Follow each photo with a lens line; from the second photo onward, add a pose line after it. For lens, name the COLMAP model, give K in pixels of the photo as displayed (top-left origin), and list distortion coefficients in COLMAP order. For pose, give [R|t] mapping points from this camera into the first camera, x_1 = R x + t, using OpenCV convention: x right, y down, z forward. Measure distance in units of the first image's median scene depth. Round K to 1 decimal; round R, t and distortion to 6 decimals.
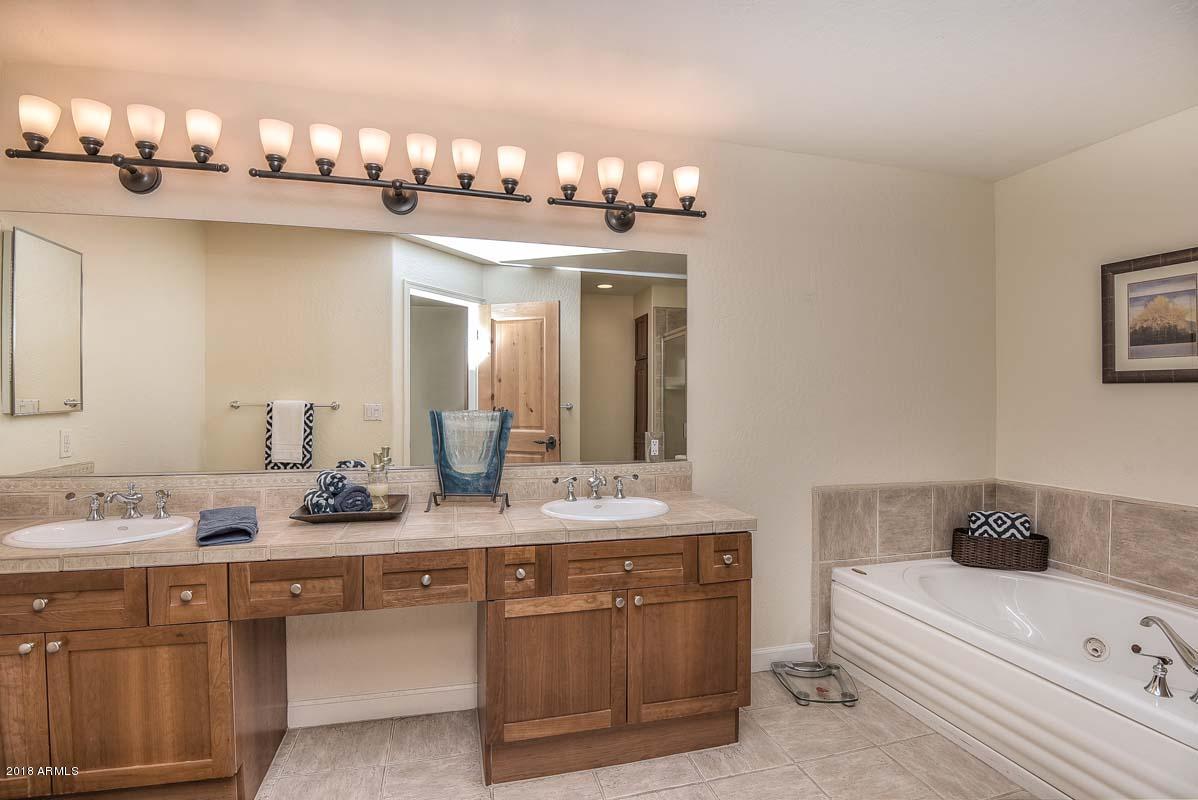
lens RADIAL K [[567.1, 0, 603.2], [0, 567.1, 402.3], [0, 0, 1]] dist [-0.021199, -0.001406]
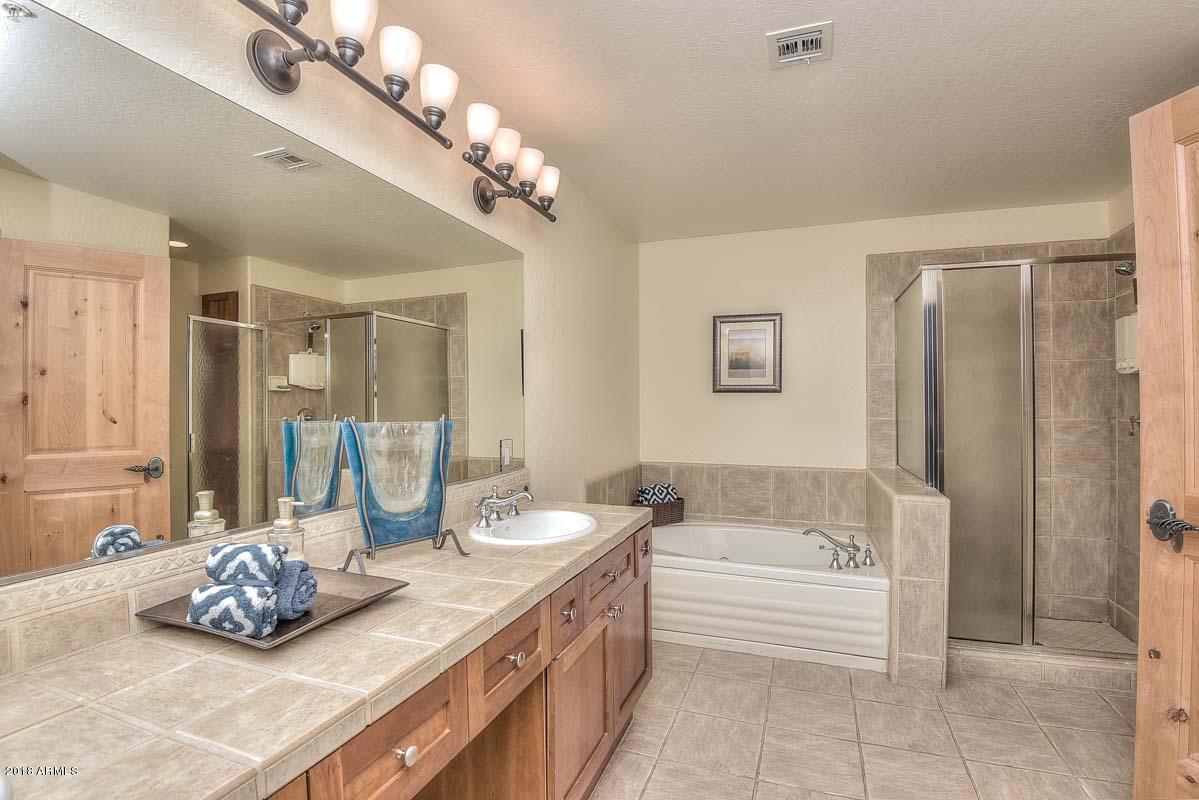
lens RADIAL K [[557.2, 0, 601.9], [0, 557.2, 407.2], [0, 0, 1]] dist [-0.000624, -0.000560]
pose [[0.595860, -0.008216, 0.803046, -0.549266], [0.004900, 0.999966, 0.006595, -0.005499], [-0.803073, 0.000005, 0.595881, 0.335525]]
